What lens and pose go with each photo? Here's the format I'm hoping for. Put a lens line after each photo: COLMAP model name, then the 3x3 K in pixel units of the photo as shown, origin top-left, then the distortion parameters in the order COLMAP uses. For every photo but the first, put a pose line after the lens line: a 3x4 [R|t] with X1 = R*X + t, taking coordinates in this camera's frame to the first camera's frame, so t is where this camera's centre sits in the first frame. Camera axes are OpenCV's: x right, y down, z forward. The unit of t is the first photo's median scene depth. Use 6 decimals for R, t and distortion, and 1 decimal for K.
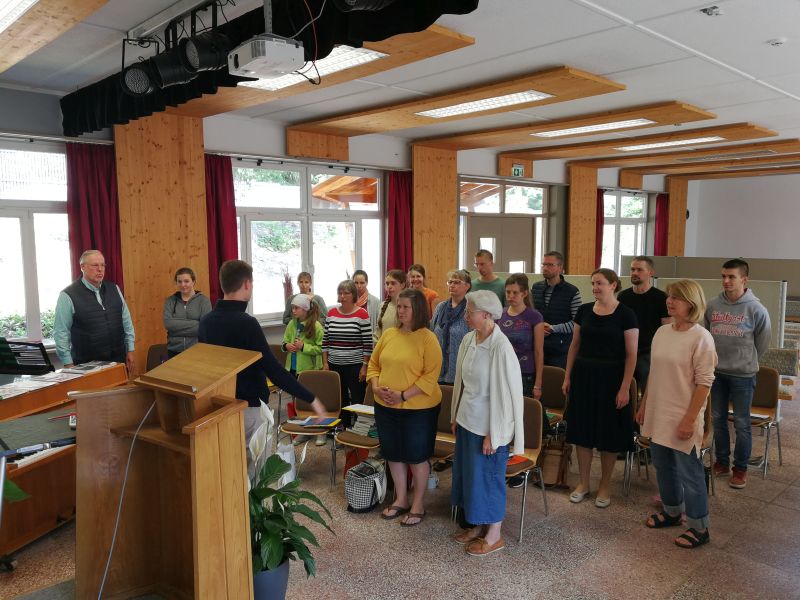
lens RADIAL K [[649.2, 0, 401.4], [0, 649.2, 298.5], [0, 0, 1]] dist [-0.012166, 0.035111]
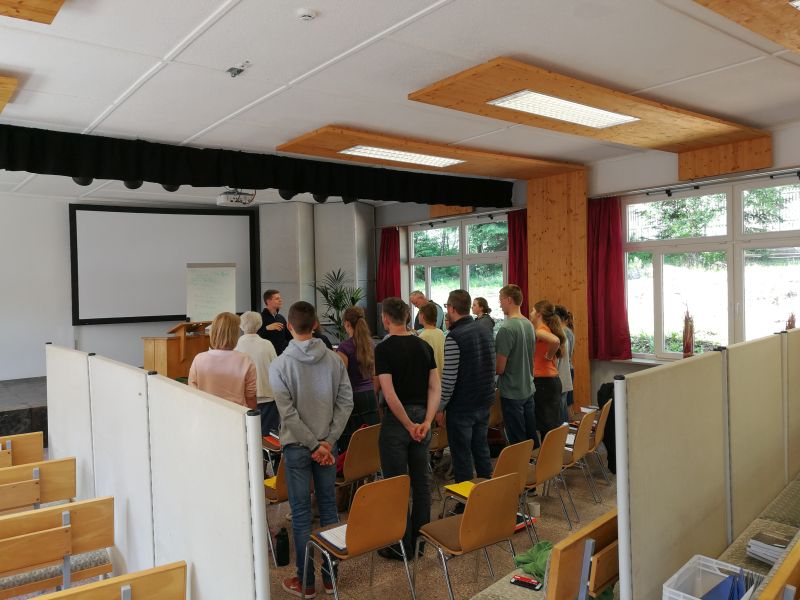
lens RADIAL K [[649.2, 0, 402.9], [0, 649.2, 298.5], [0, 0, 1]] dist [-0.012166, 0.035111]
pose [[-0.102036, 0.037623, -0.994069, 0.840555], [-0.068107, 0.996676, 0.044713, -0.077194], [0.992447, 0.072265, -0.099134, 0.779457]]
